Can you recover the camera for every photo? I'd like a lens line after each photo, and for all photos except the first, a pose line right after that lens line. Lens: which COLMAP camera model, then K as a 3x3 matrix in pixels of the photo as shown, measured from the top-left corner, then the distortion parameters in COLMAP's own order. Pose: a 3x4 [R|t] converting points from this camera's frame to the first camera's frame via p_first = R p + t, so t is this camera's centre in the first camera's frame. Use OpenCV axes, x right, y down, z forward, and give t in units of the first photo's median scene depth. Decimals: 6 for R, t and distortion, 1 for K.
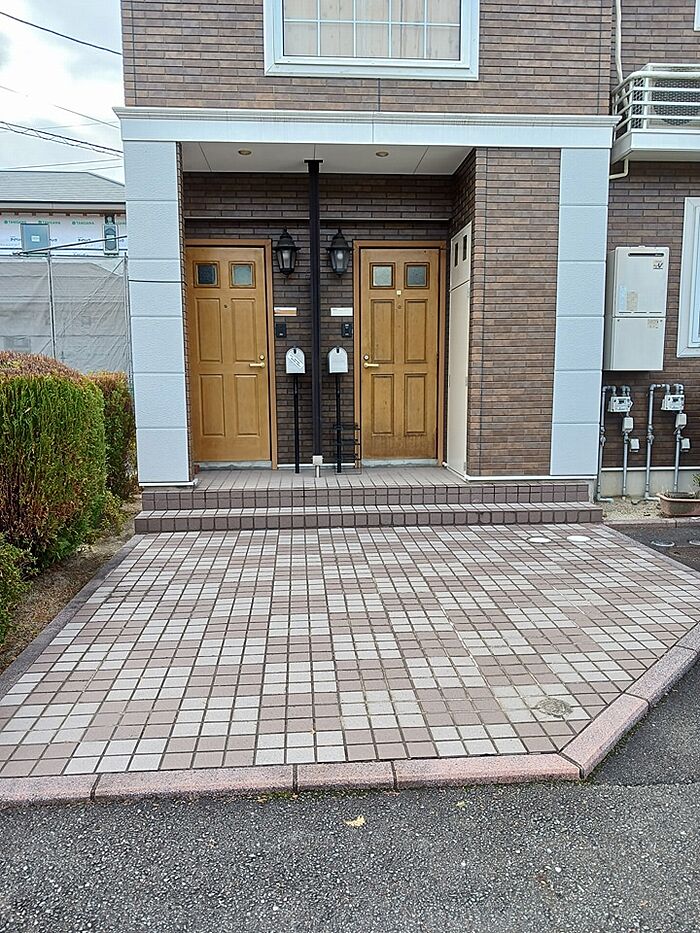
lens RADIAL K [[731.1, 0, 350.0], [0, 731.1, 466.5], [0, 0, 1]] dist [0.079746, -0.097011]
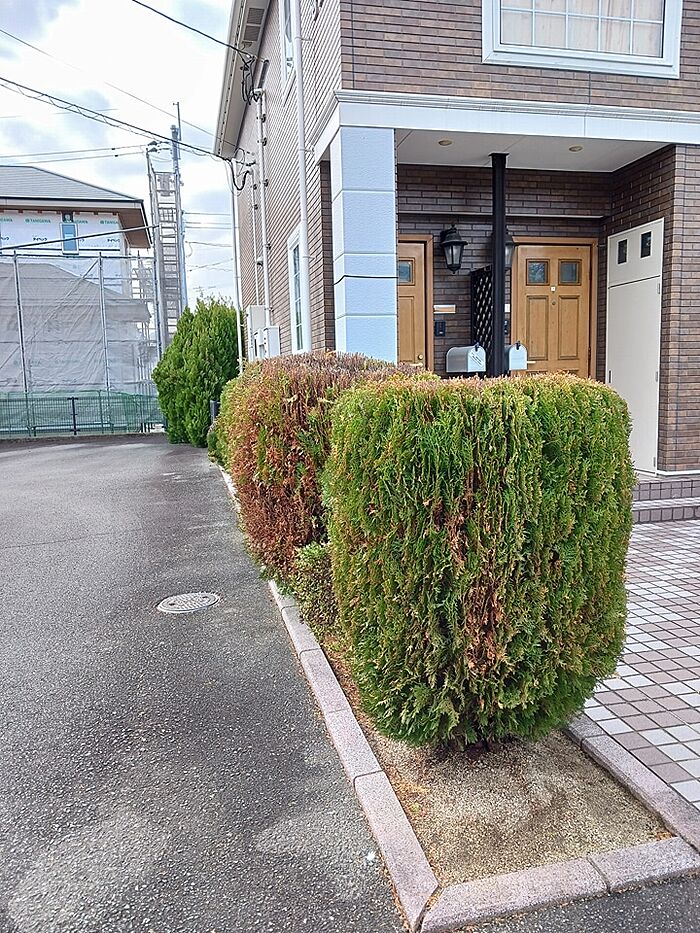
lens RADIAL K [[730.7, 0, 350.0], [0, 730.7, 466.5], [0, 0, 1]] dist [0.057538, -0.060663]
pose [[0.986907, -0.035974, 0.157229, -0.444189], [0.037071, 0.999304, -0.004053, -0.005538], [-0.156974, 0.009828, 0.987554, 0.080961]]
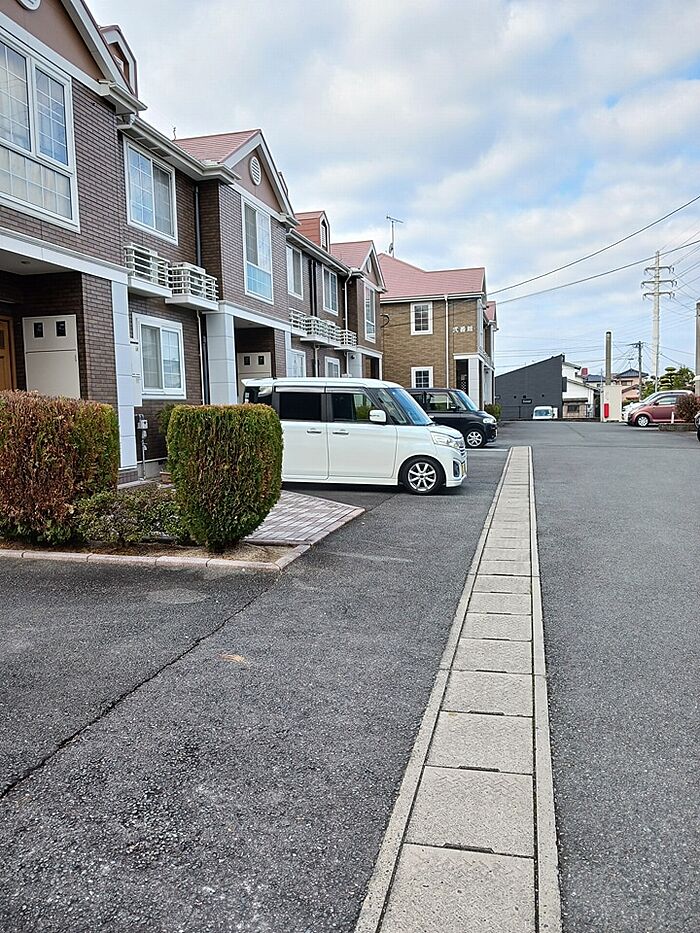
lens RADIAL K [[741.9, 0, 350.0], [0, 741.9, 466.5], [0, 0, 1]] dist [0.001463, -0.002097]
pose [[0.315793, -0.079121, 0.945524, -1.252290], [0.144730, 0.988873, 0.034410, 0.028237], [-0.937725, 0.125979, 0.323730, -0.045452]]
